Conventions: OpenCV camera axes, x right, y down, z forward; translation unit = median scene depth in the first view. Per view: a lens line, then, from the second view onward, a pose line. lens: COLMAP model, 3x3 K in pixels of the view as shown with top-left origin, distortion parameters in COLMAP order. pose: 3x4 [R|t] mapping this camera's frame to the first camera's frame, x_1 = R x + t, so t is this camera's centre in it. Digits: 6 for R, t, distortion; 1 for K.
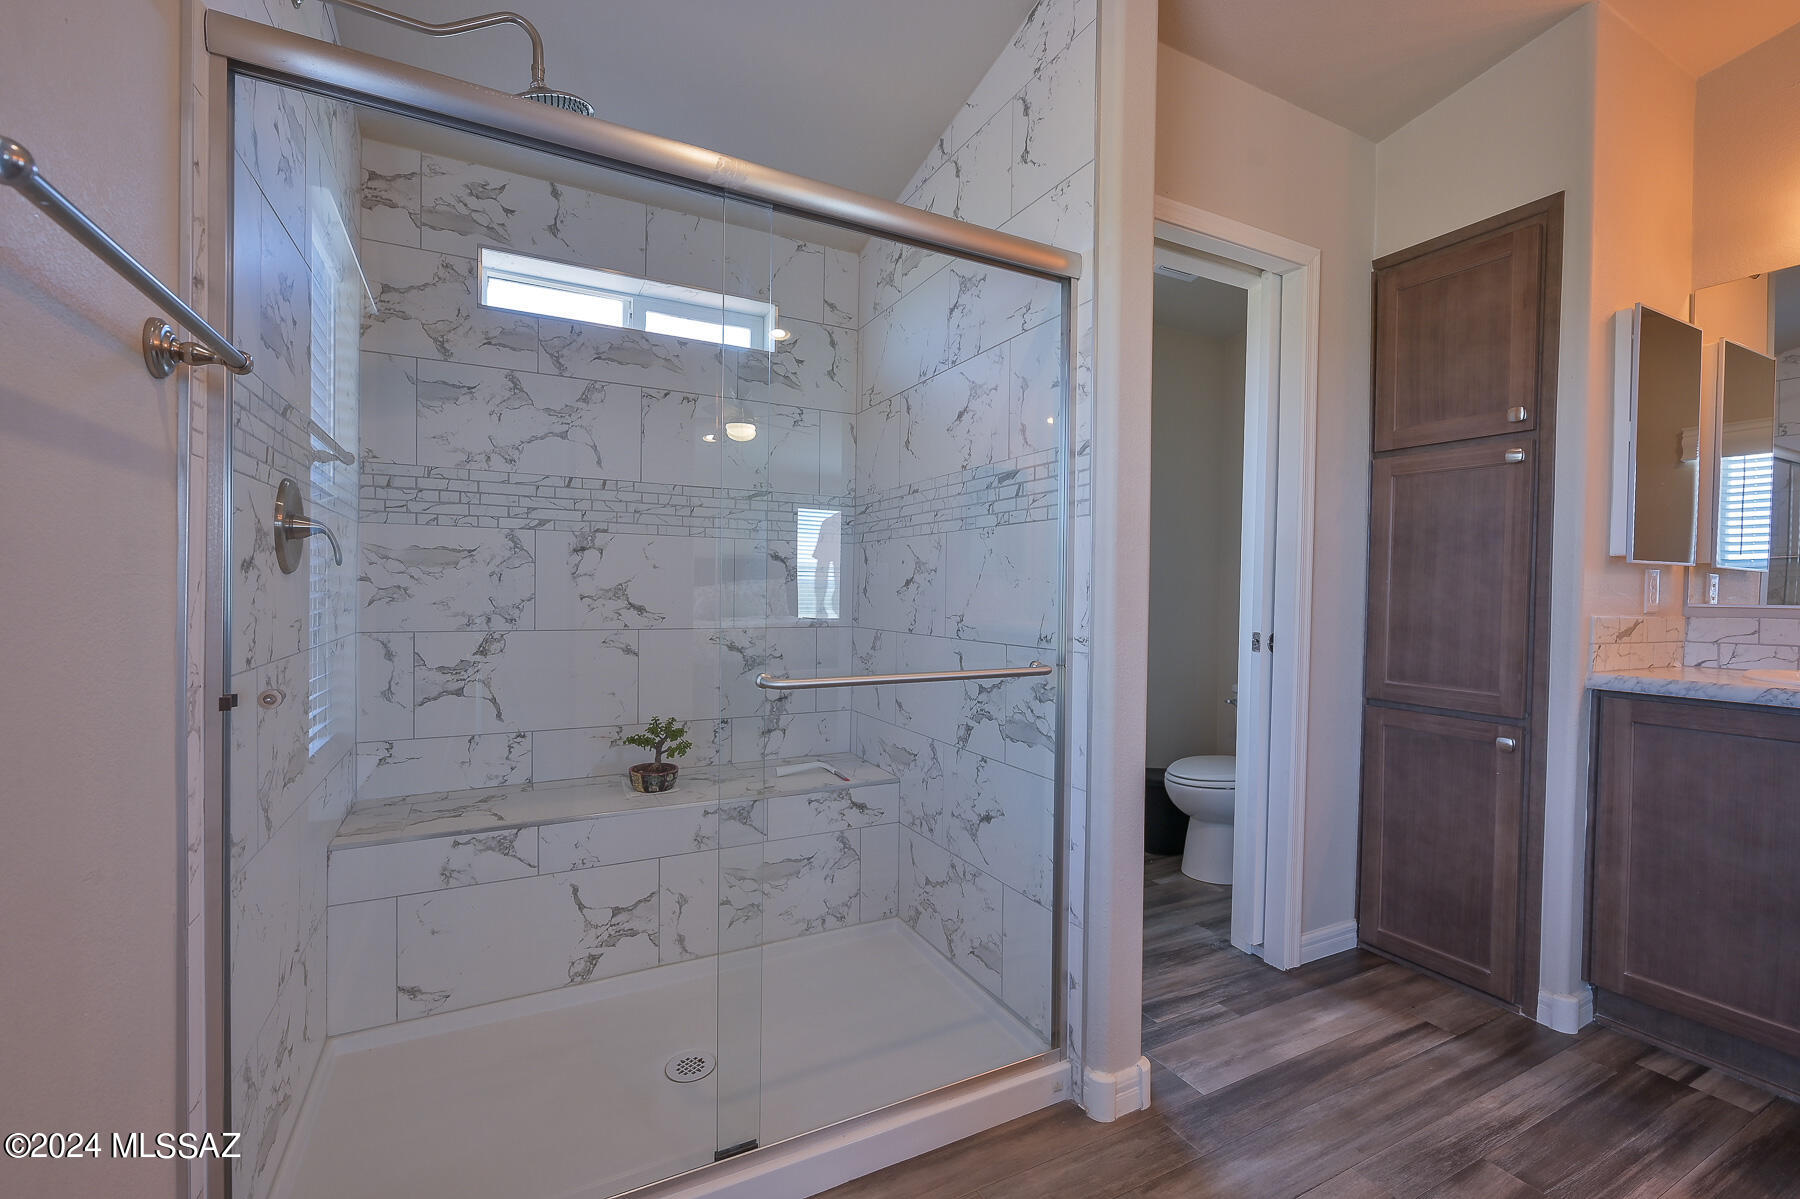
lens RADIAL K [[769.1, 0, 911.3], [0, 769.1, 608.6], [0, 0, 1]] dist [-0.001962, 0.000100]
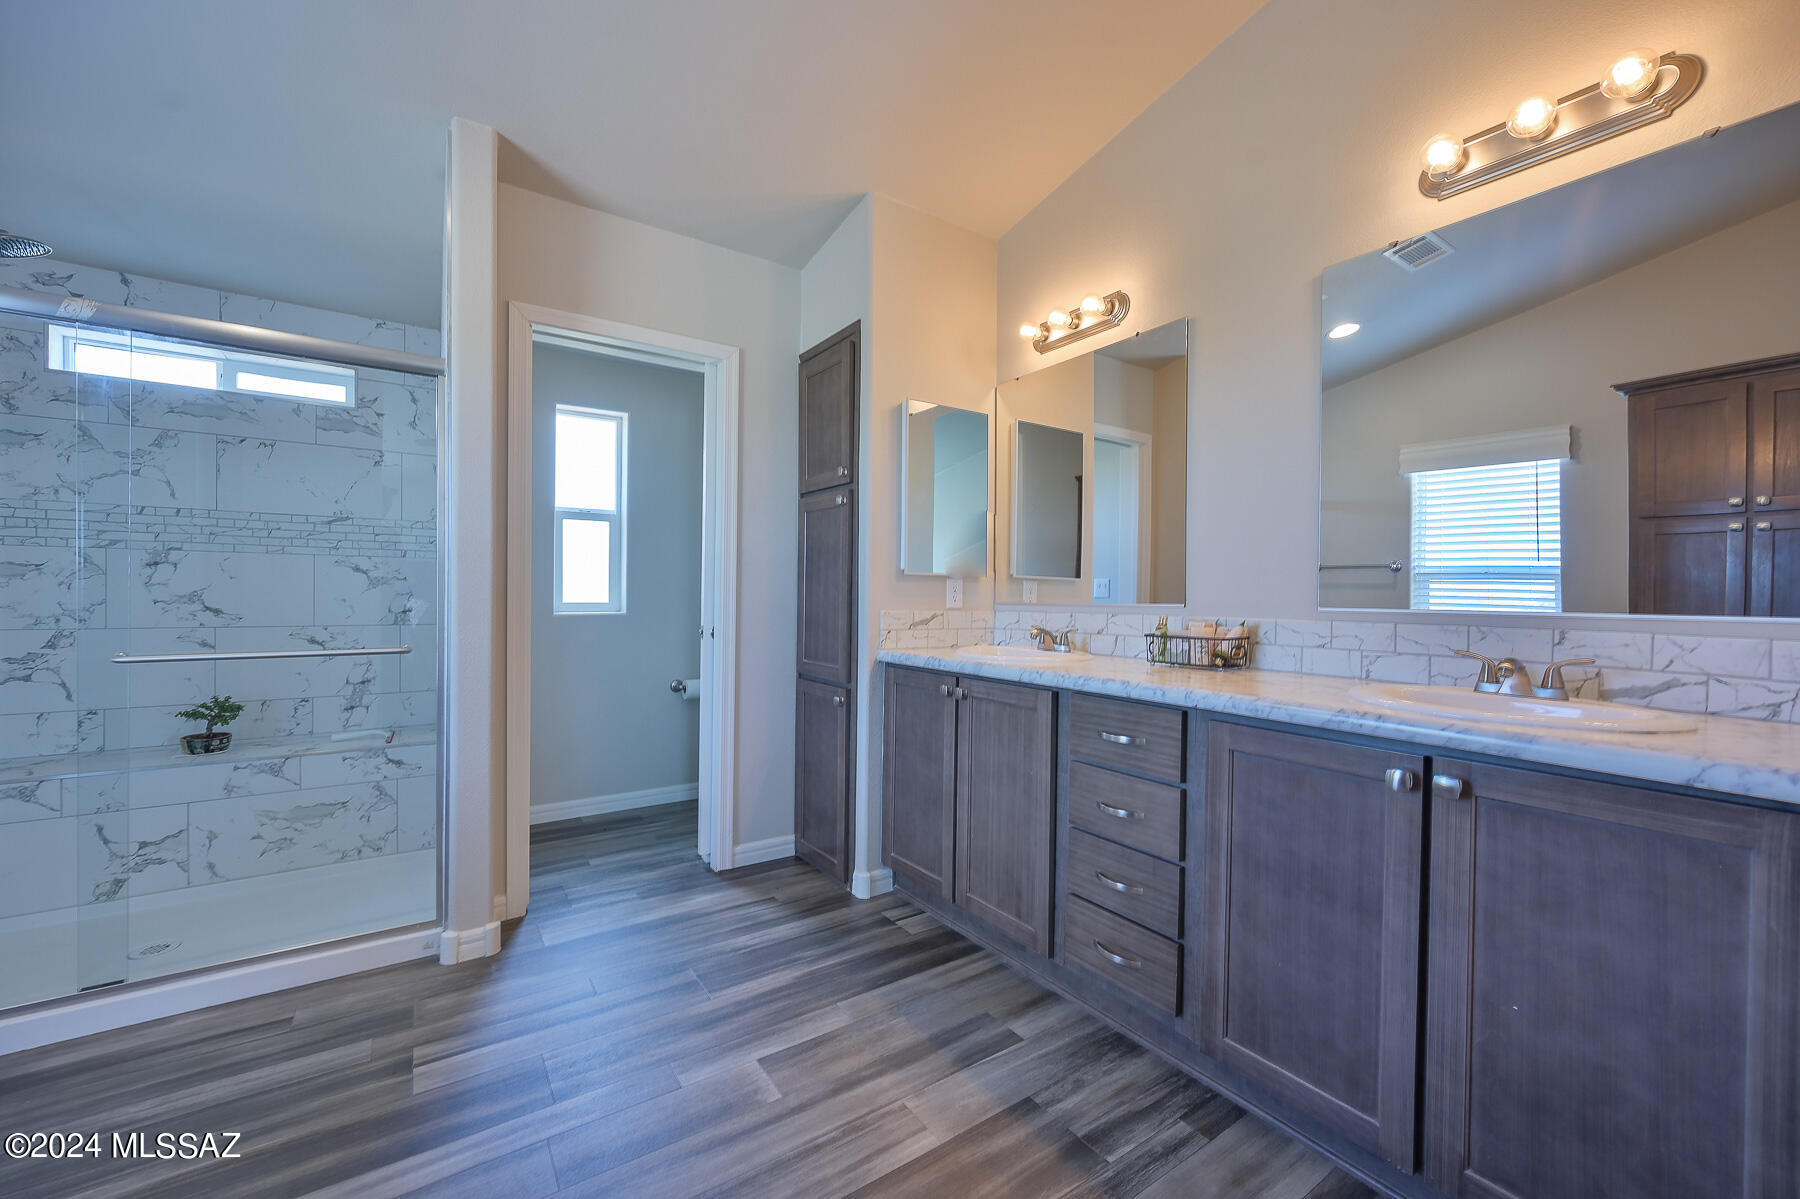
lens RADIAL K [[706.1, 0, 906.8], [0, 706.1, 606.8], [0, 0, 1]] dist [-0.004870, 0.000610]
pose [[0.992828, -0.005805, 0.119411, 0.687514], [0.006654, 0.999955, -0.006714, 0.009515], [-0.119367, 0.007461, 0.992822, -0.299566]]
